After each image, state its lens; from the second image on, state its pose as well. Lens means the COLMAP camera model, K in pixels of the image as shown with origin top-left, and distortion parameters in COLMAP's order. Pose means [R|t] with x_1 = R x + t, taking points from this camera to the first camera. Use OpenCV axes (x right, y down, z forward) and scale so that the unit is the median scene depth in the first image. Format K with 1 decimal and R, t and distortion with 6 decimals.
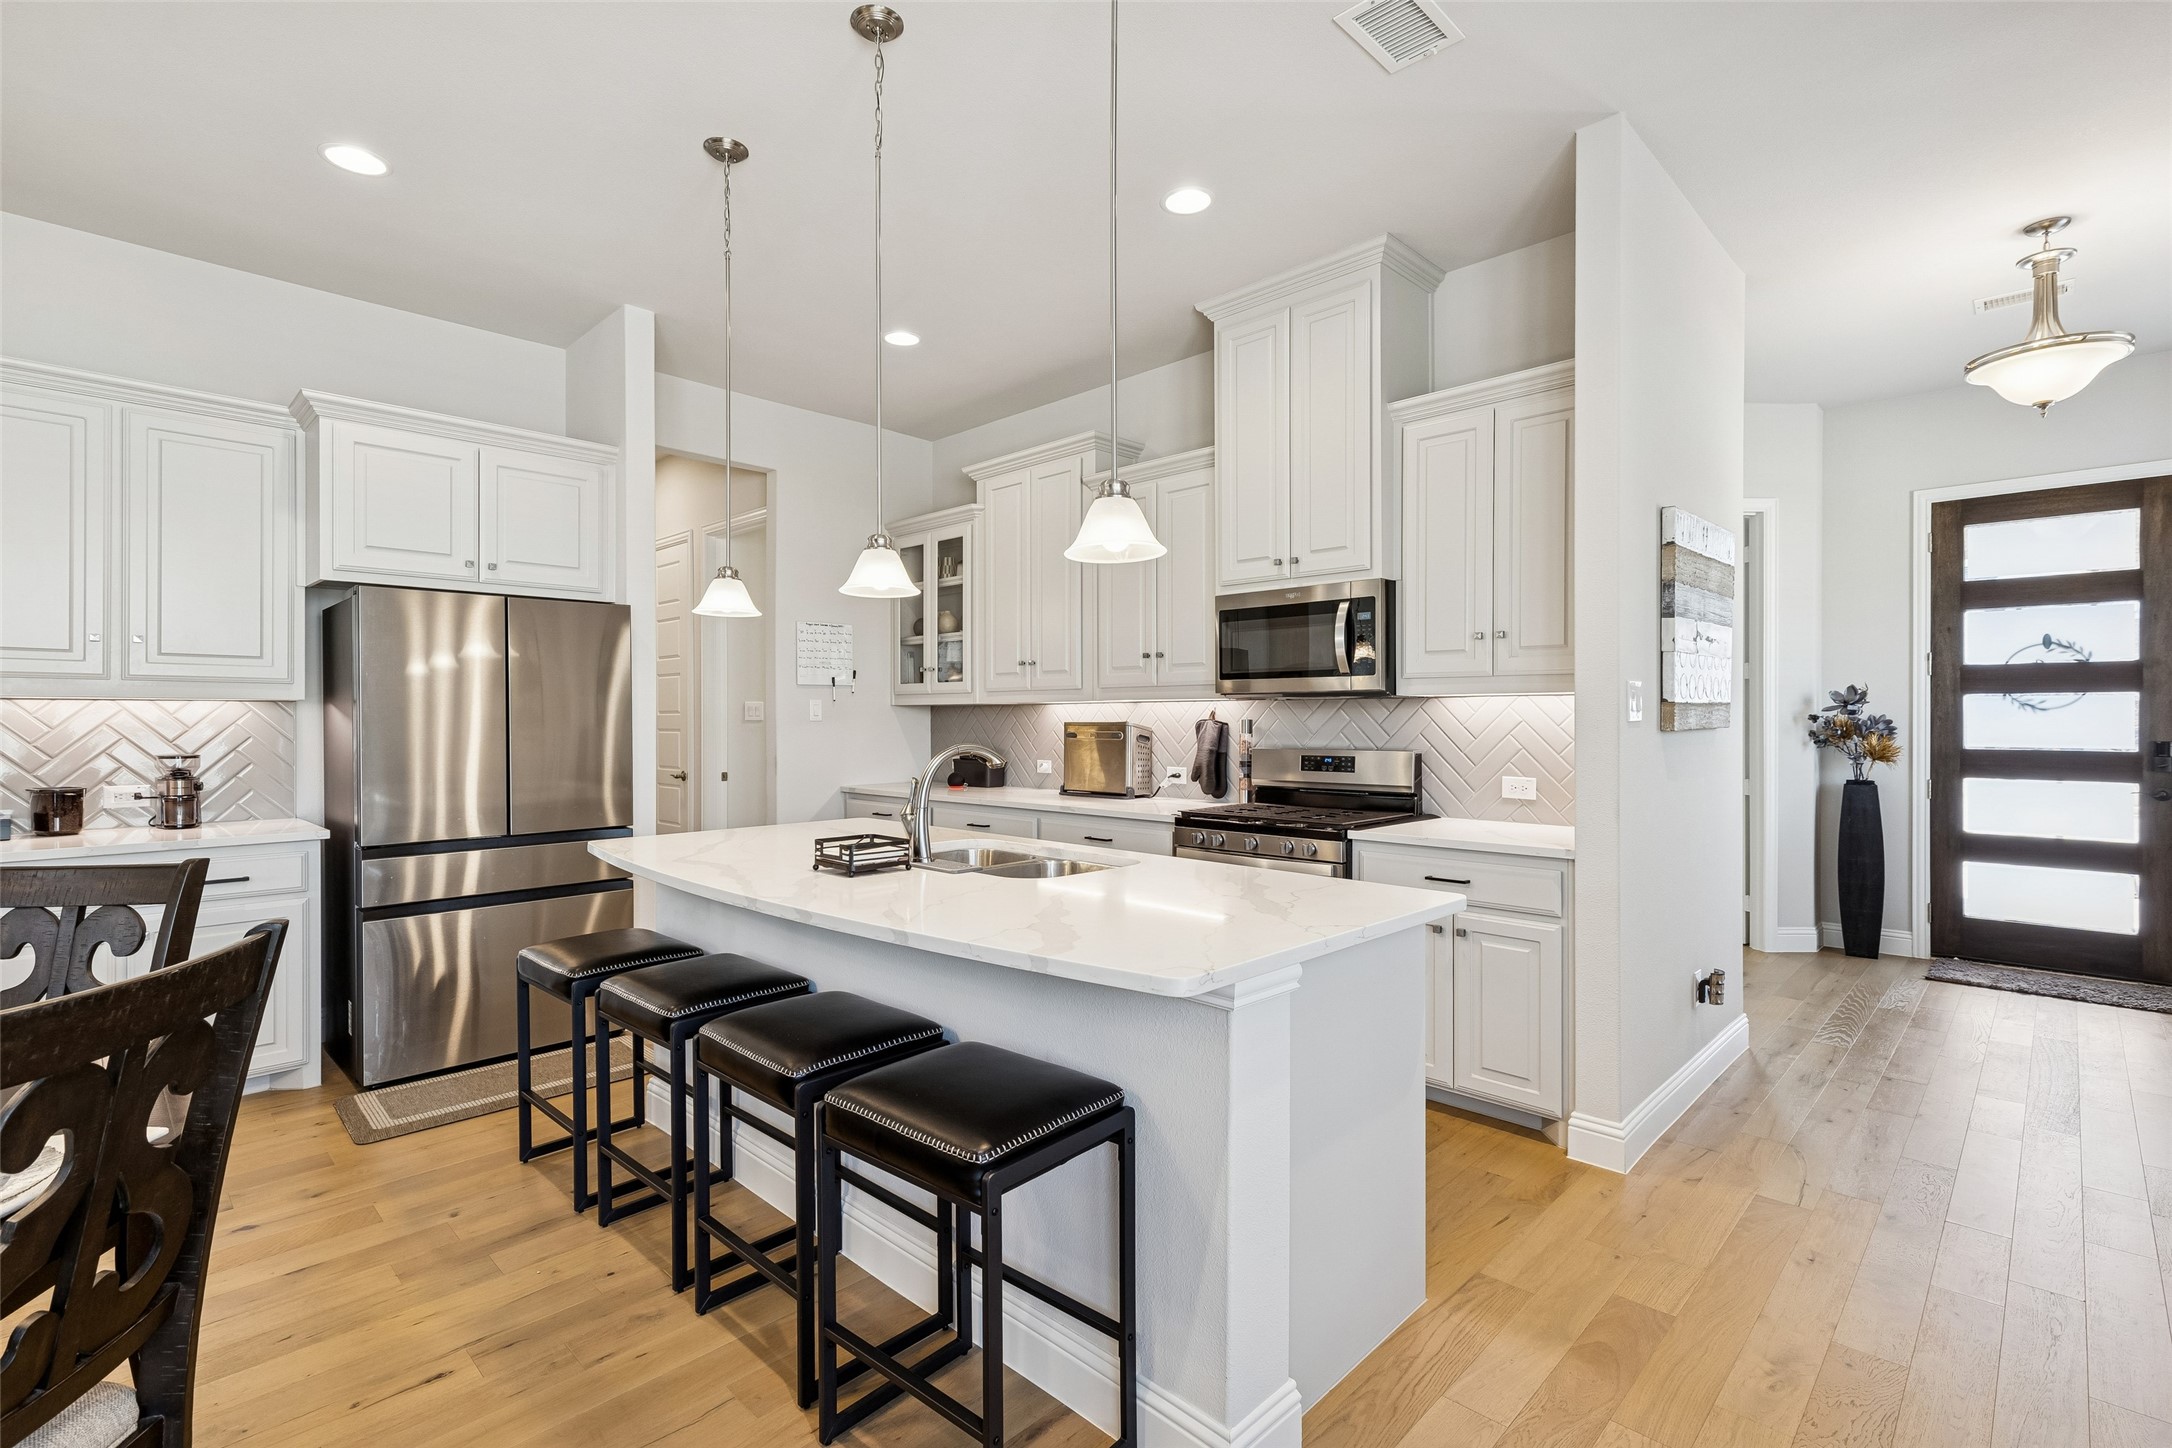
lens RADIAL K [[986.8, 0, 1114.6], [0, 986.8, 719.1], [0, 0, 1]] dist [0.009853, -0.000348]
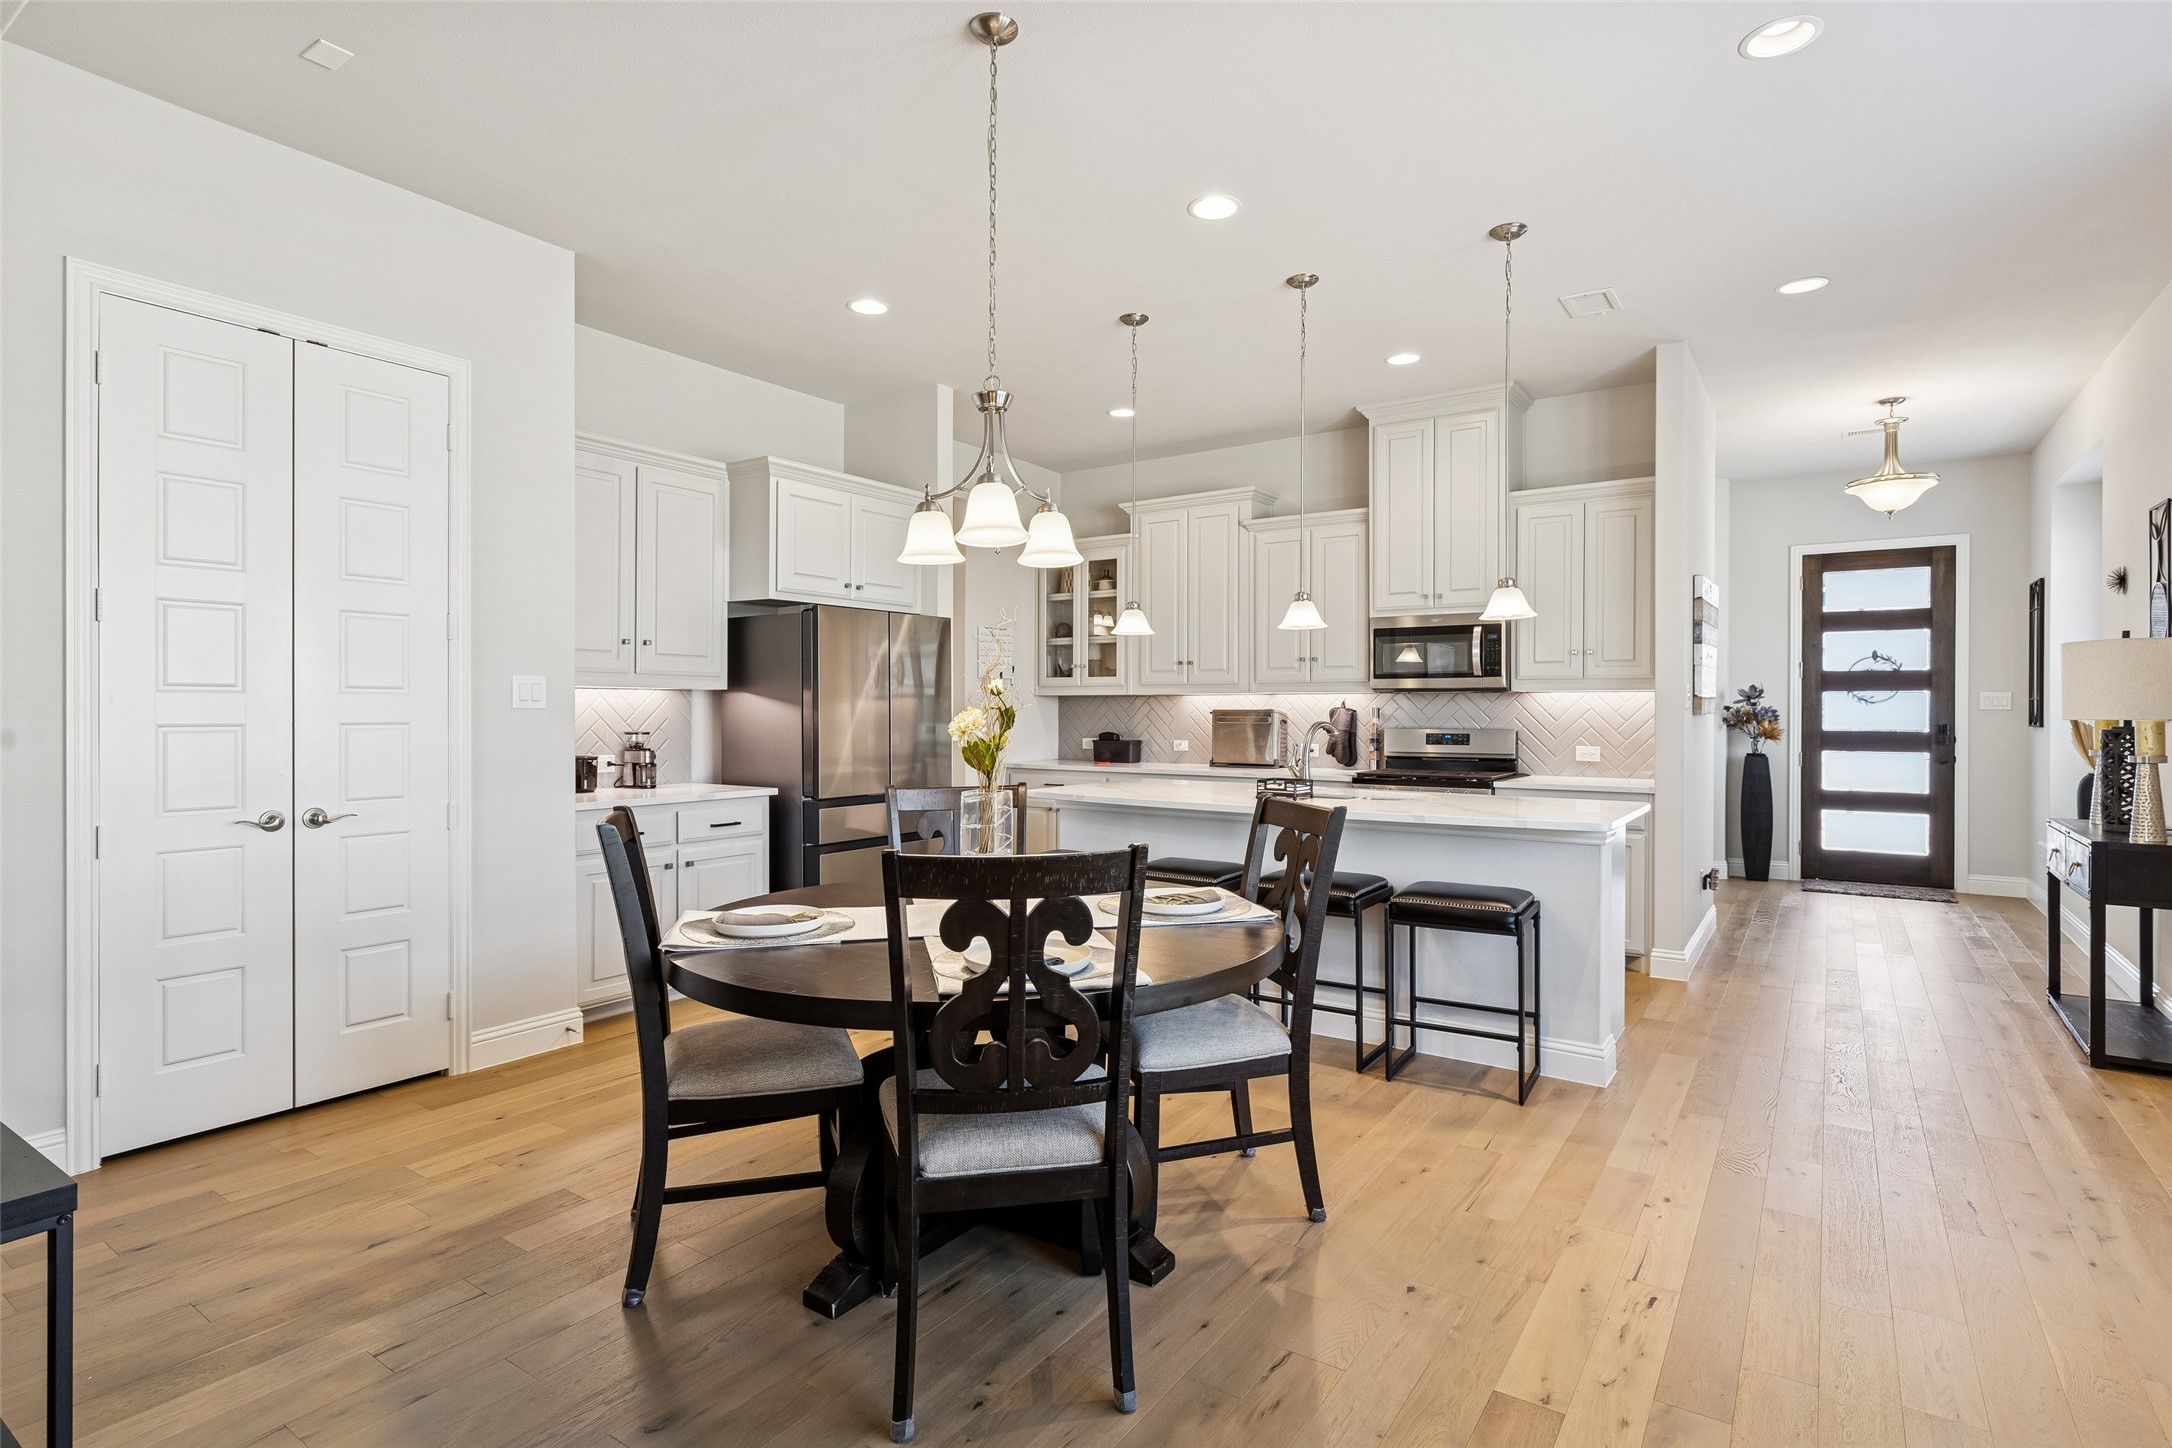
lens RADIAL K [[1089.0, 0, 1092.3], [0, 1089.0, 711.2], [0, 0, 1]] dist [-0.000474, -0.000303]
pose [[0.985398, 0.002805, 0.170245, -0.461378], [-0.002951, 0.999995, 0.000600, 0.005043], [-0.170242, -0.001094, 0.985402, -0.371469]]
